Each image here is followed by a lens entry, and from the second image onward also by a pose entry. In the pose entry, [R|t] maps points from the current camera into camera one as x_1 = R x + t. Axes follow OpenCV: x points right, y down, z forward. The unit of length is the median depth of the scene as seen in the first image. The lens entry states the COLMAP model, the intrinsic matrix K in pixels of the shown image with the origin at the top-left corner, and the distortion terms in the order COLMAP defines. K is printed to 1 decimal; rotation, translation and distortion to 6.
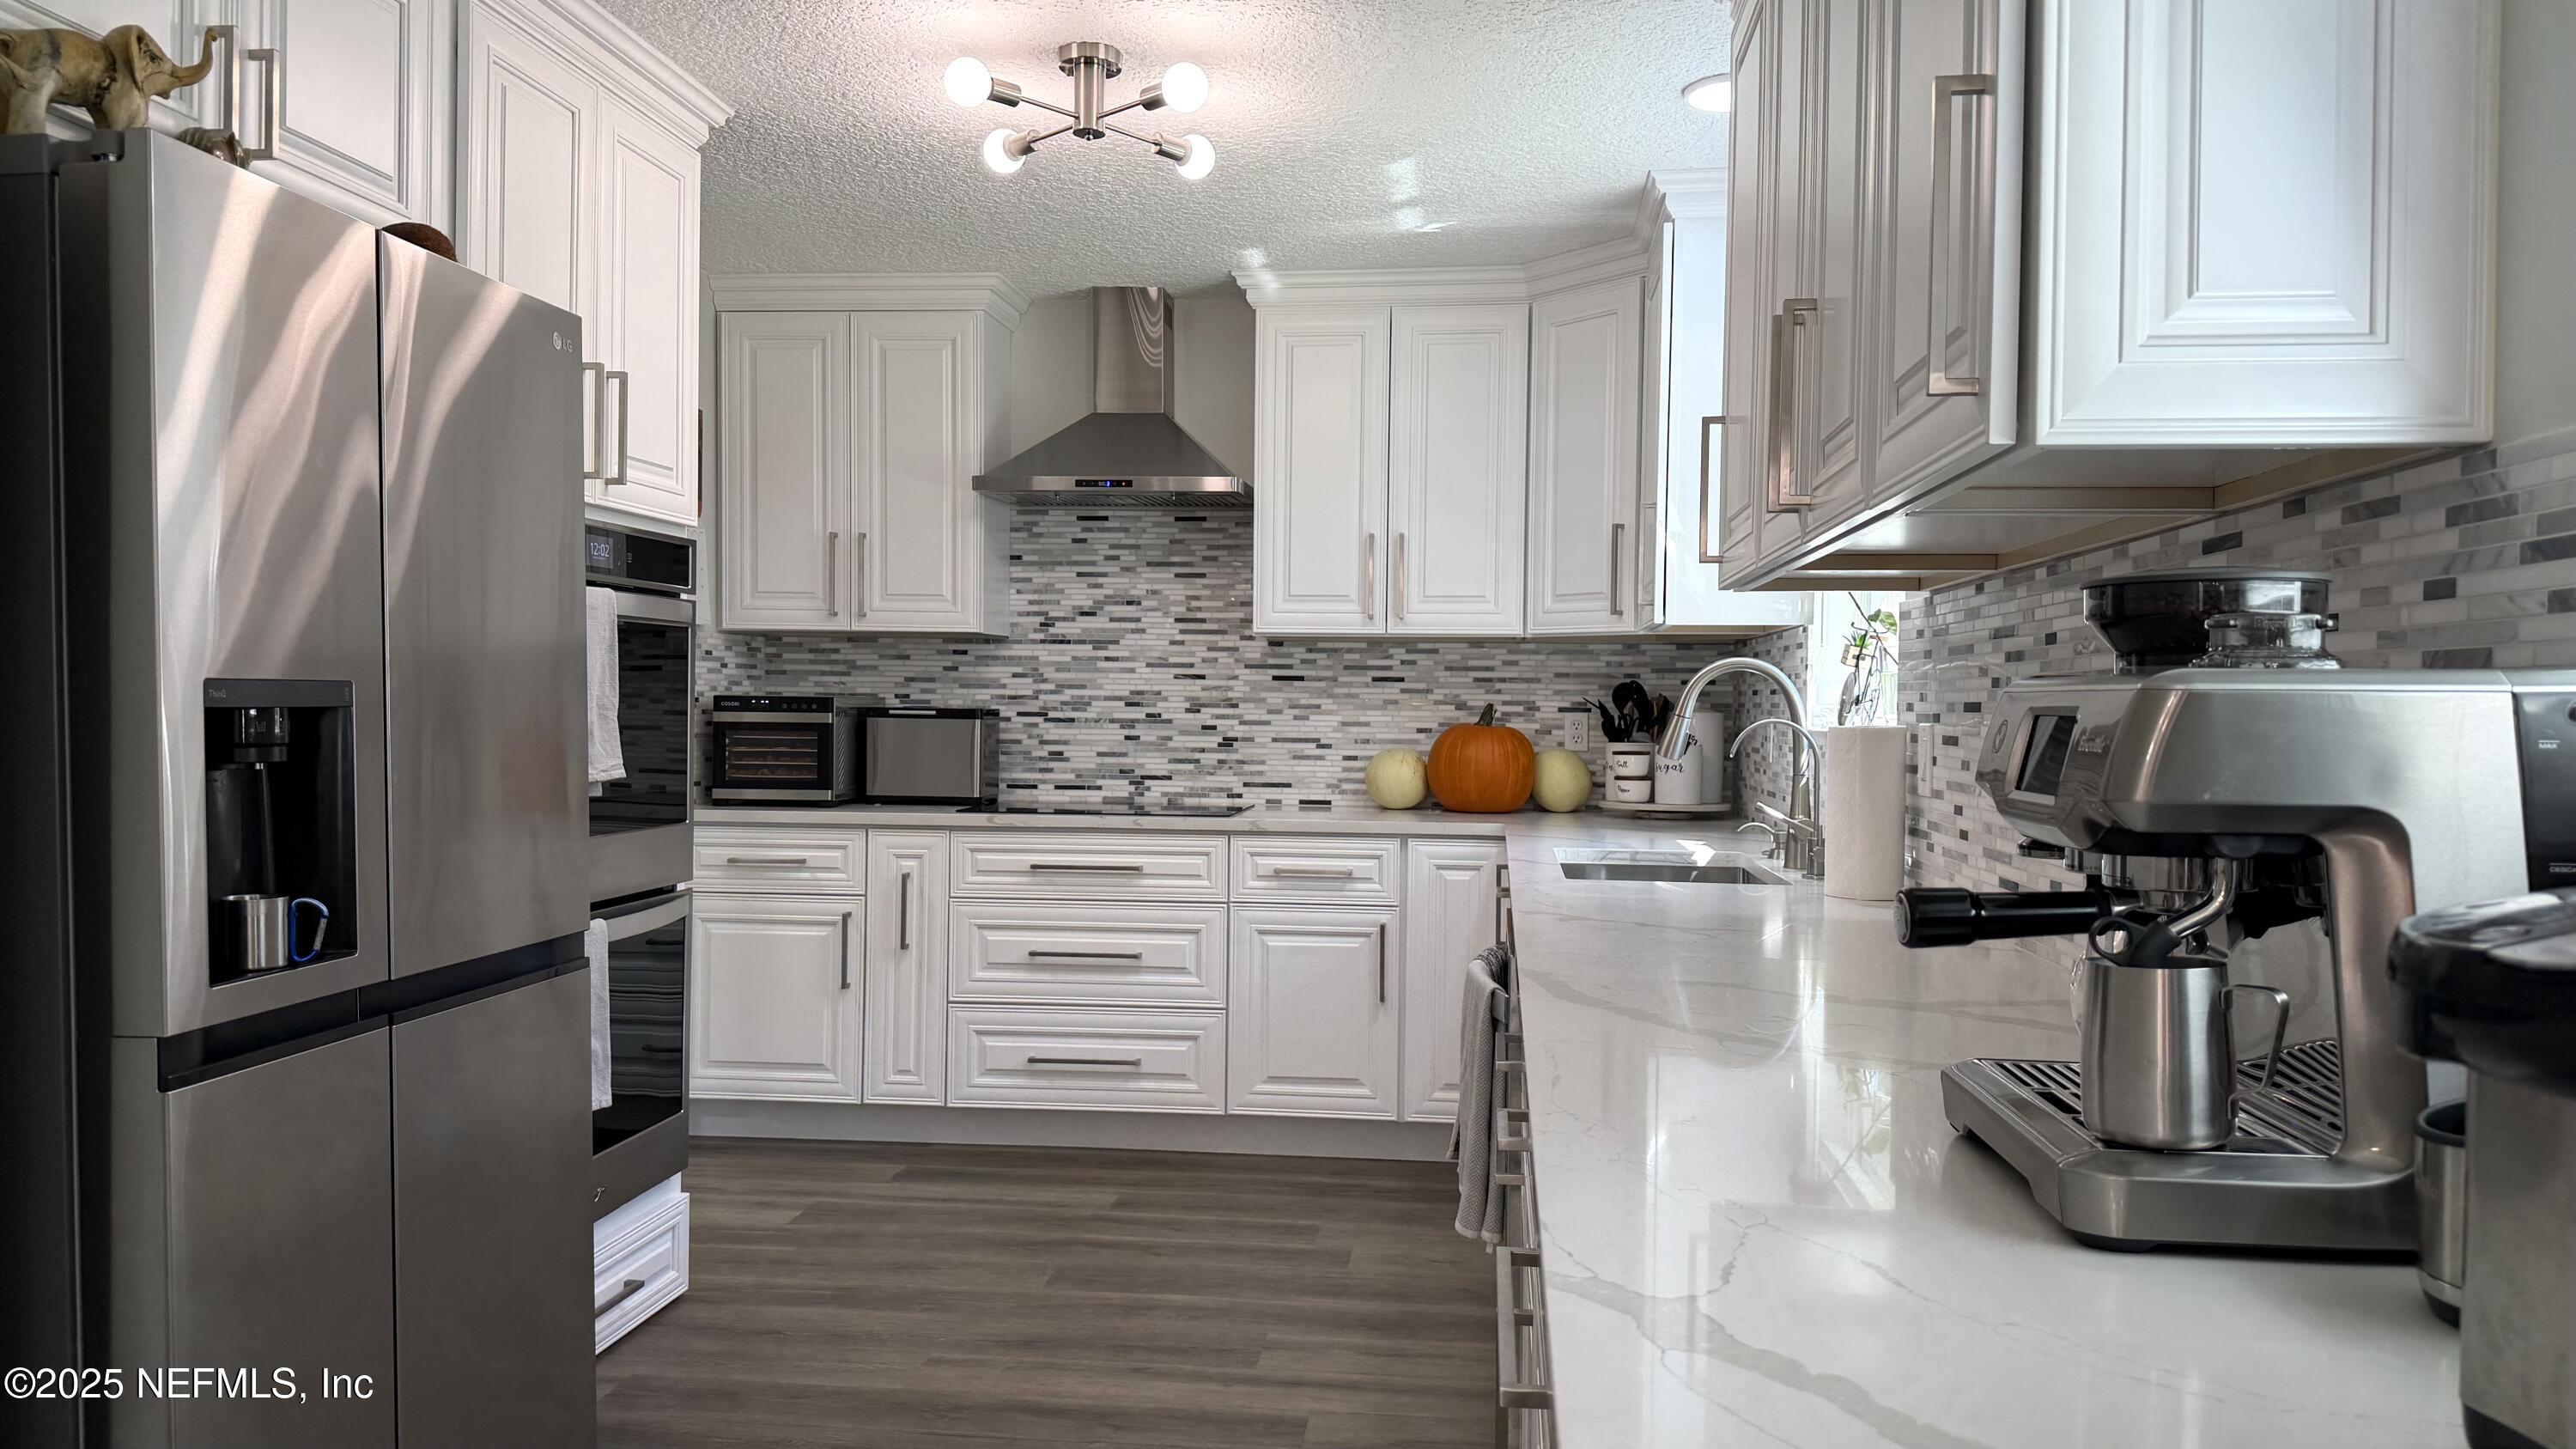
lens RADIAL K [[1808.5, 0, 1290.4], [0, 1808.5, 731.4], [0, 0, 1]] dist [0.137972, -0.001508]
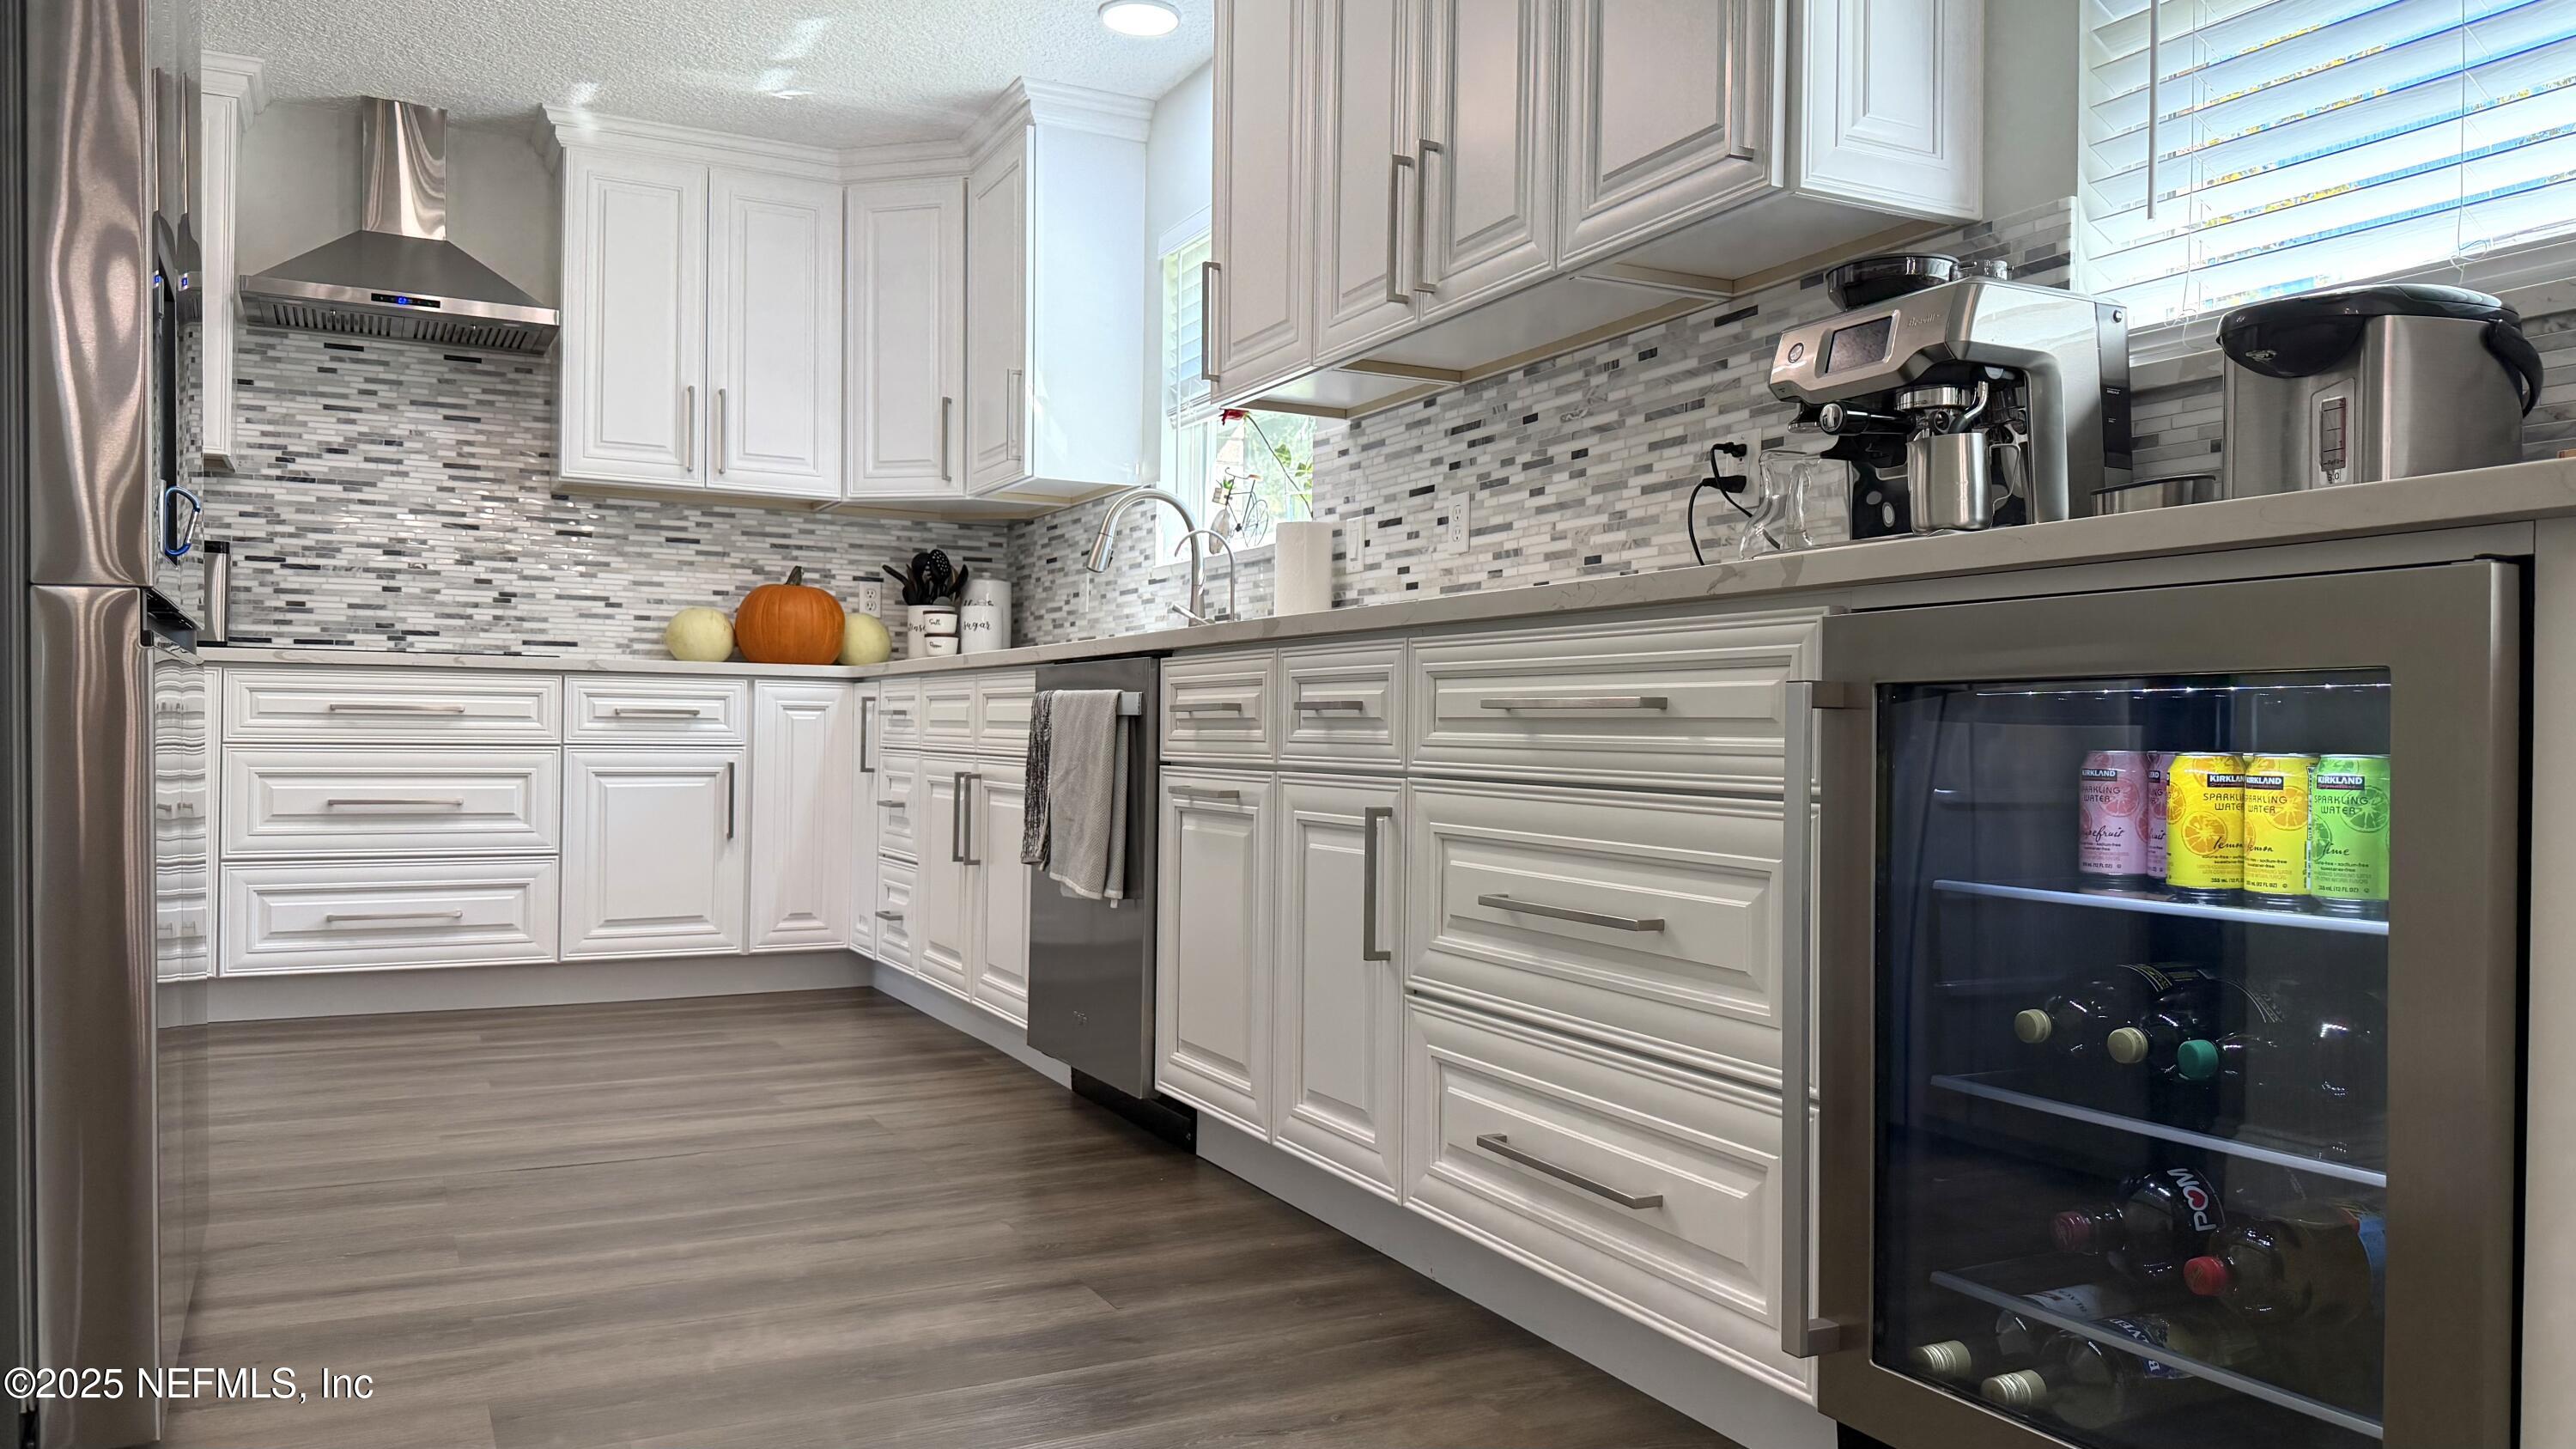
lens RADIAL K [[1798.3, 0, 1288.0], [0, 1798.3, 724.5], [0, 0, 1]] dist [0.116264, -0.221974]
pose [[0.833227, 0.002276, 0.552927, -0.225513], [0.005169, 0.999916, -0.011905, 0.087689], [-0.552907, 0.012778, 0.833145, -0.025917]]
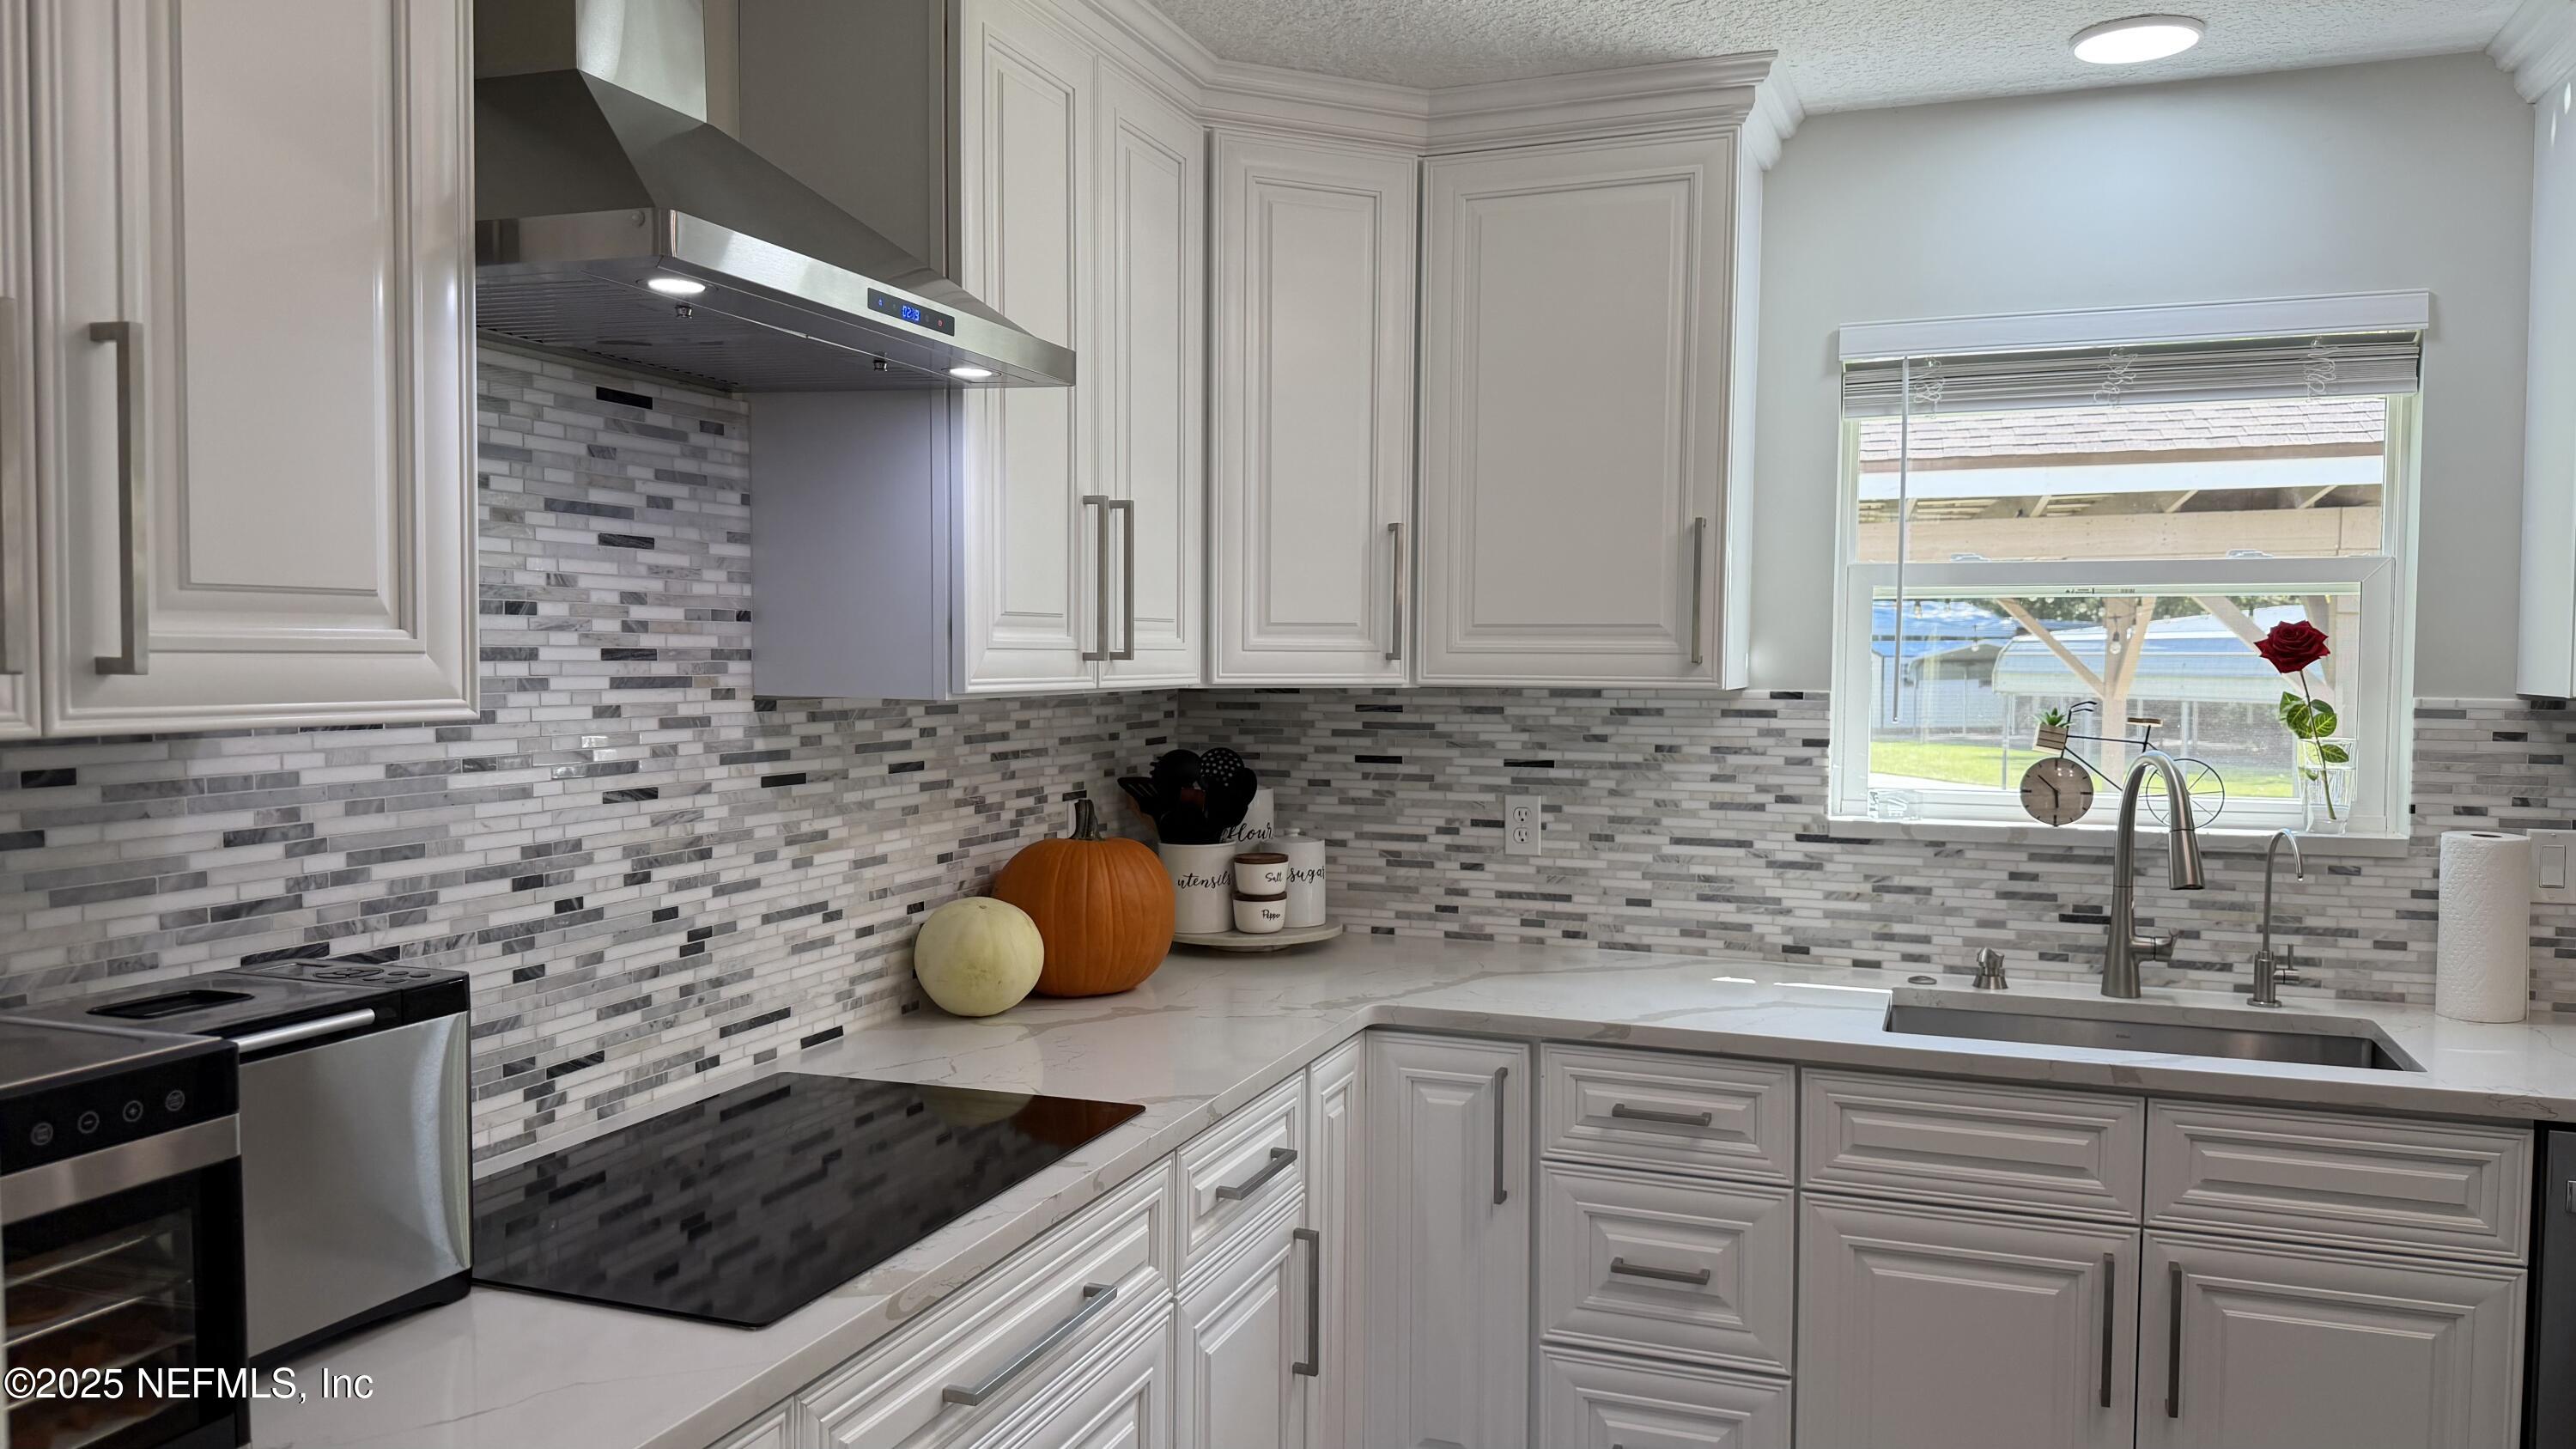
lens RADIAL K [[1797.7, 0, 1284.7], [0, 1797.7, 743.2], [0, 0, 1]] dist [0.194083, -0.397482]
pose [[0.245699, -0.060592, 0.967451, -0.418569], [0.015691, 0.998162, 0.058531, -0.064307], [-0.969219, 0.000800, 0.246198, 0.774687]]
